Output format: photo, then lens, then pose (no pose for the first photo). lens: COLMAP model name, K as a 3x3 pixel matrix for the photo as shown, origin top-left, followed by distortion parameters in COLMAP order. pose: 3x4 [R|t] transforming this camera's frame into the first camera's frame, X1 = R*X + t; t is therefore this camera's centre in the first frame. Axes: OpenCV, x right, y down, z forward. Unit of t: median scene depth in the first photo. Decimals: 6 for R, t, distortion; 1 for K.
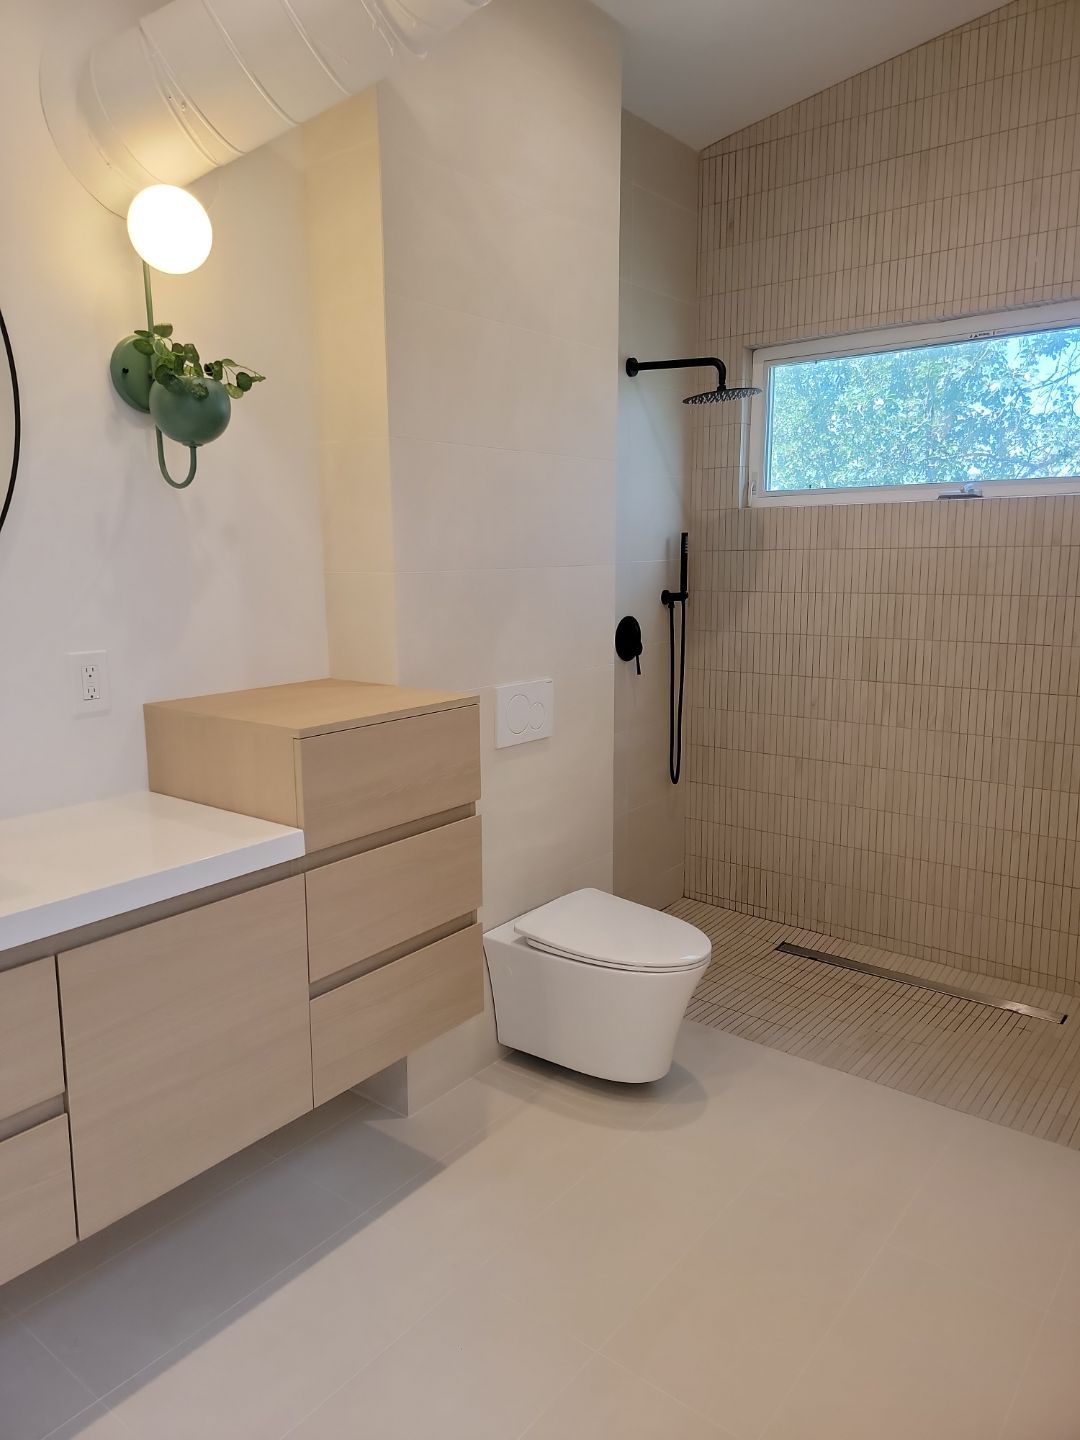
lens RADIAL K [[995.0, 0, 525.2], [0, 995.0, 712.0], [0, 0, 1]] dist [0.088914, -0.073923]
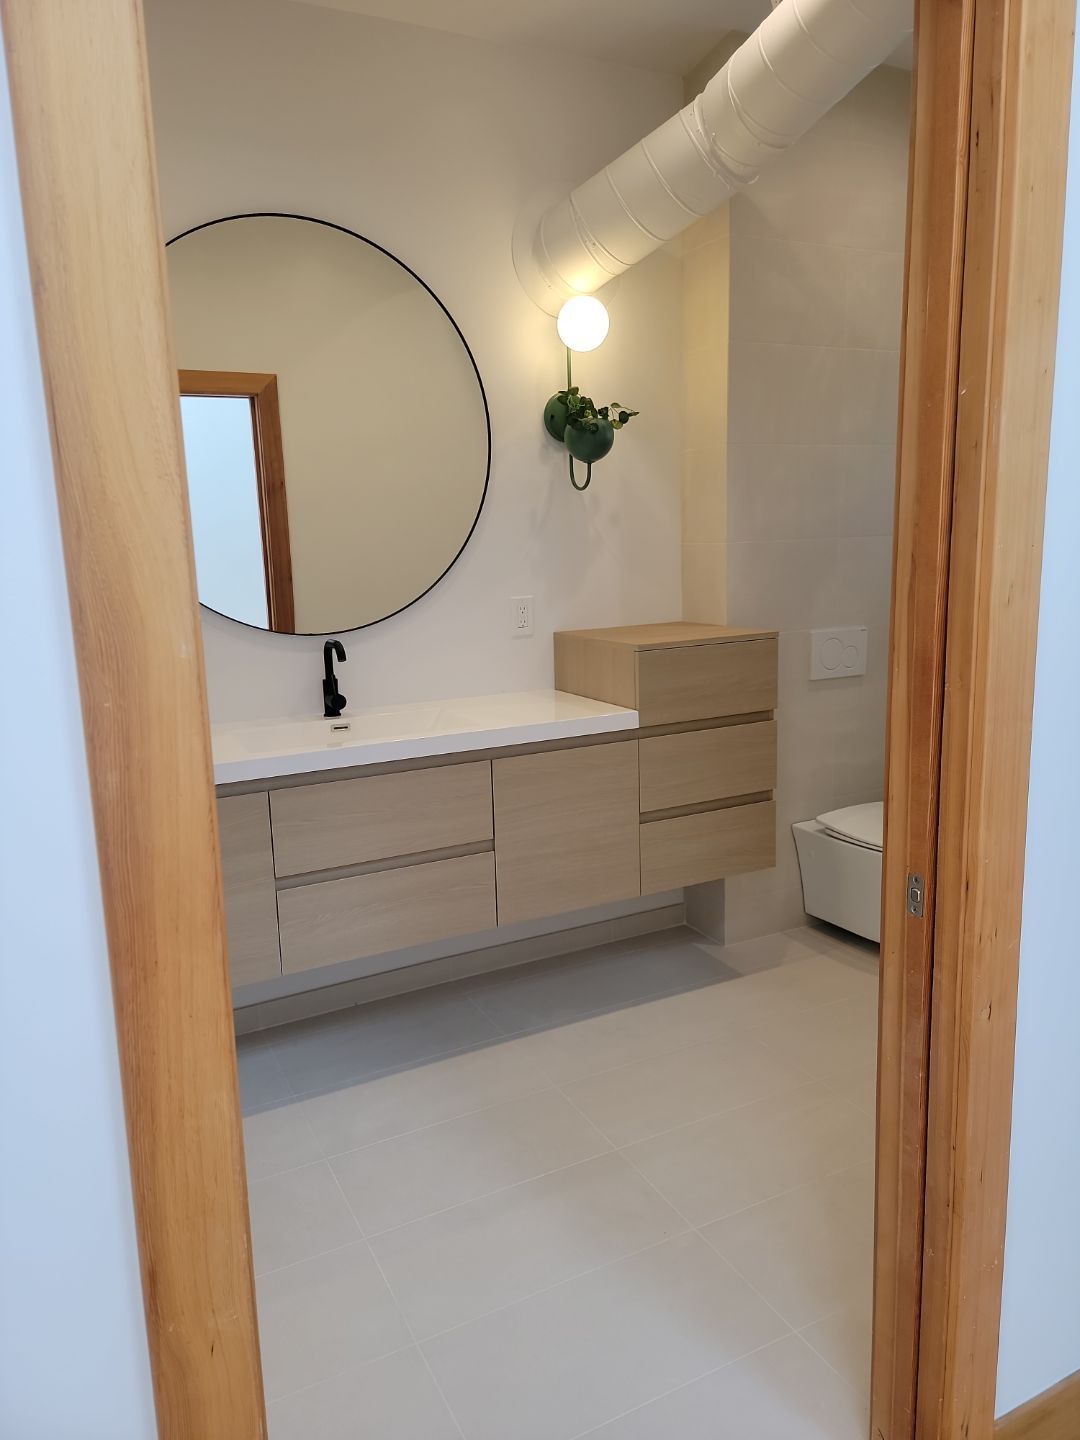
lens RADIAL K [[995.0, 0, 525.2], [0, 995.0, 712.0], [0, 0, 1]] dist [0.088914, -0.073923]
pose [[0.904081, 0.053354, -0.424017, 0.183902], [-0.045993, 0.998561, 0.027584, 0.057740], [0.424878, -0.005436, 0.905234, -0.313042]]
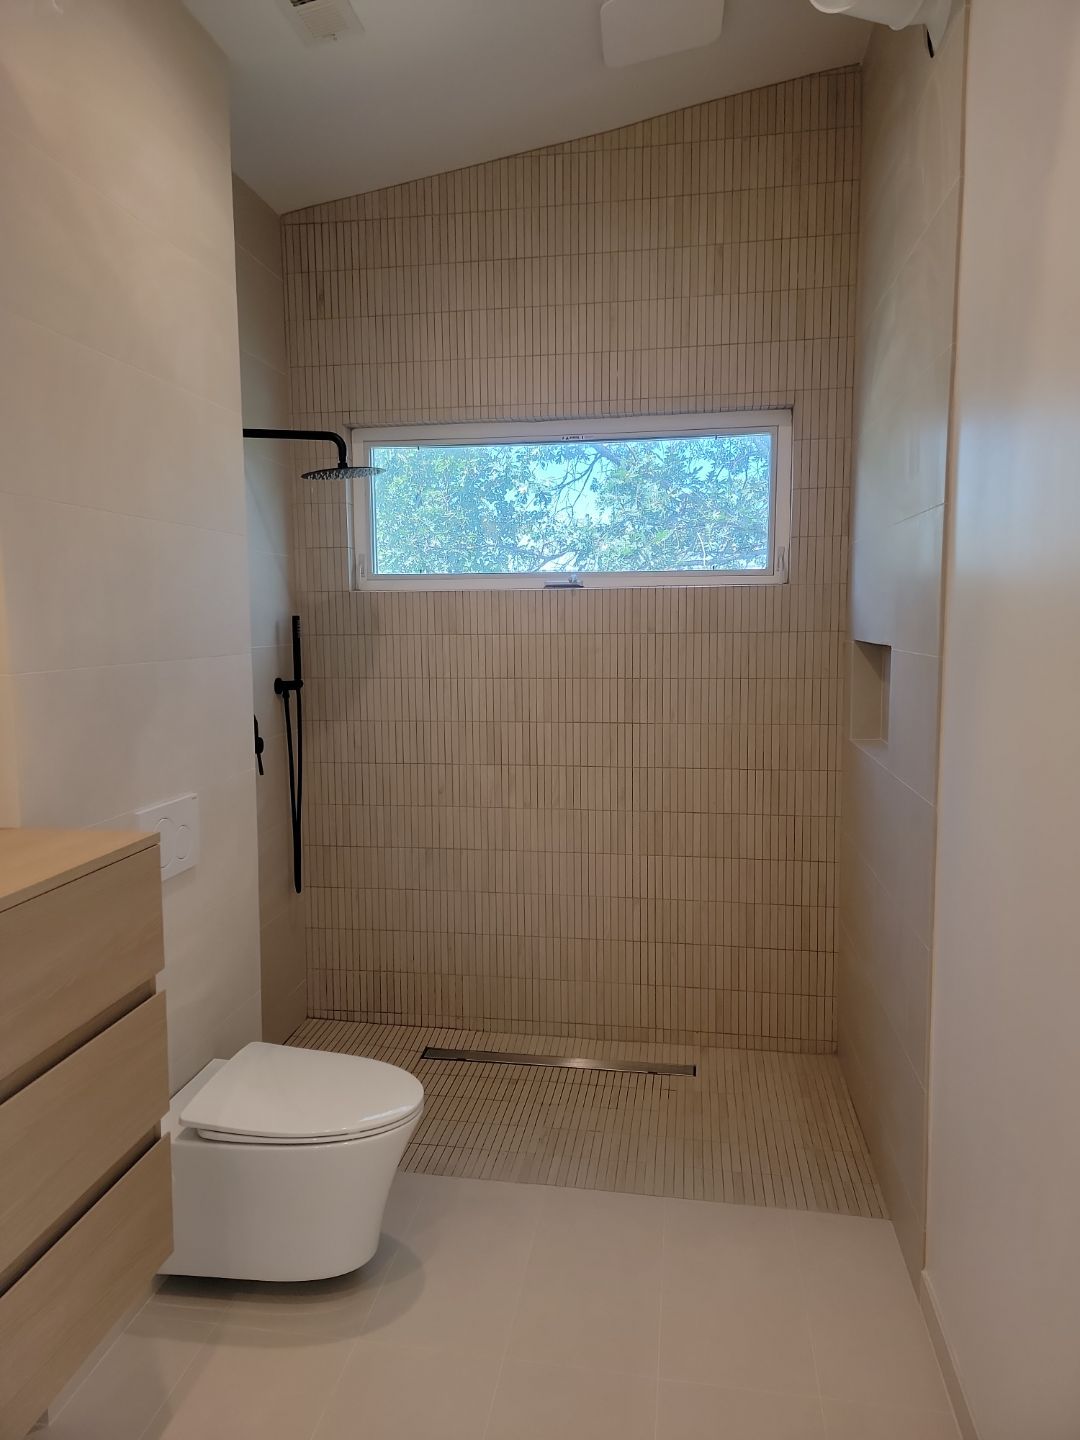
lens RADIAL K [[995.0, 0, 525.2], [0, 995.0, 712.0], [0, 0, 1]] dist [0.088914, -0.073923]
pose [[0.874088, -0.045514, 0.483631, -0.138538], [0.078979, 0.995669, -0.049041, -0.040897], [-0.479305, 0.081063, 0.873897, 0.144839]]
